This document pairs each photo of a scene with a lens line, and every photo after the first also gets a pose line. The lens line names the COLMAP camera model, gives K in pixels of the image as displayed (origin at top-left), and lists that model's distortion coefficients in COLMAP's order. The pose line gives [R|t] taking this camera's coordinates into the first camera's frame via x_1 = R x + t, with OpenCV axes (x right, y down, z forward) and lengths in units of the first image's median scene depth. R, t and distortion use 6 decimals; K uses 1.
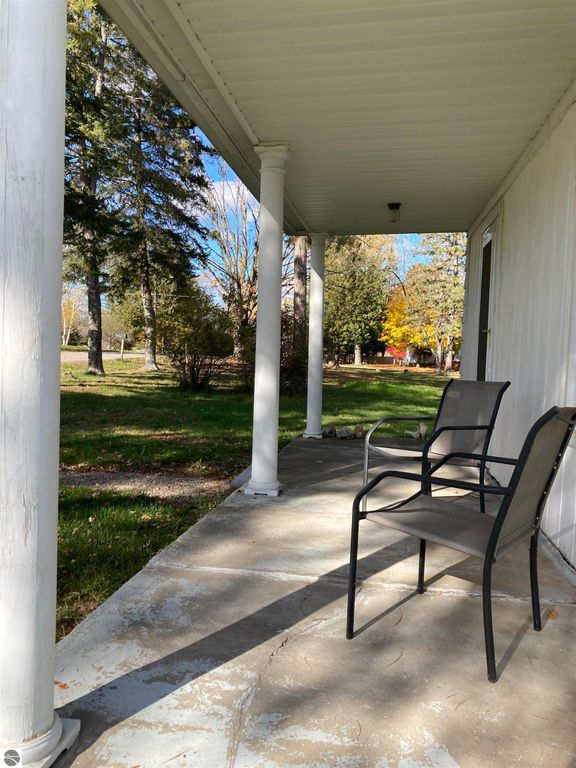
lens RADIAL K [[627.9, 0, 289.5], [0, 627.9, 366.1], [0, 0, 1]] dist [0.020457, -0.005903]
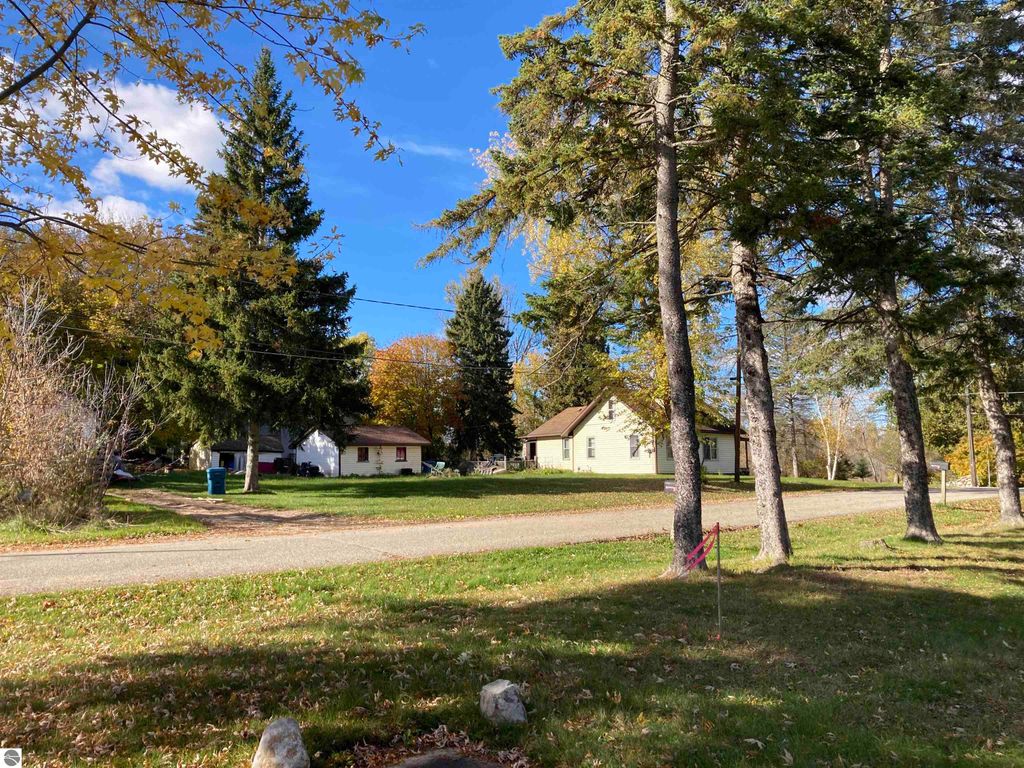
lens RADIAL K [[837.3, 0, 521.9], [0, 837.3, 377.6], [0, 0, 1]] dist [0.020457, -0.005903]
pose [[0.774011, -0.115044, -0.622632, -0.098933], [0.020579, 0.987406, -0.156861, -0.020072], [0.632837, 0.108599, 0.766631, 0.173893]]
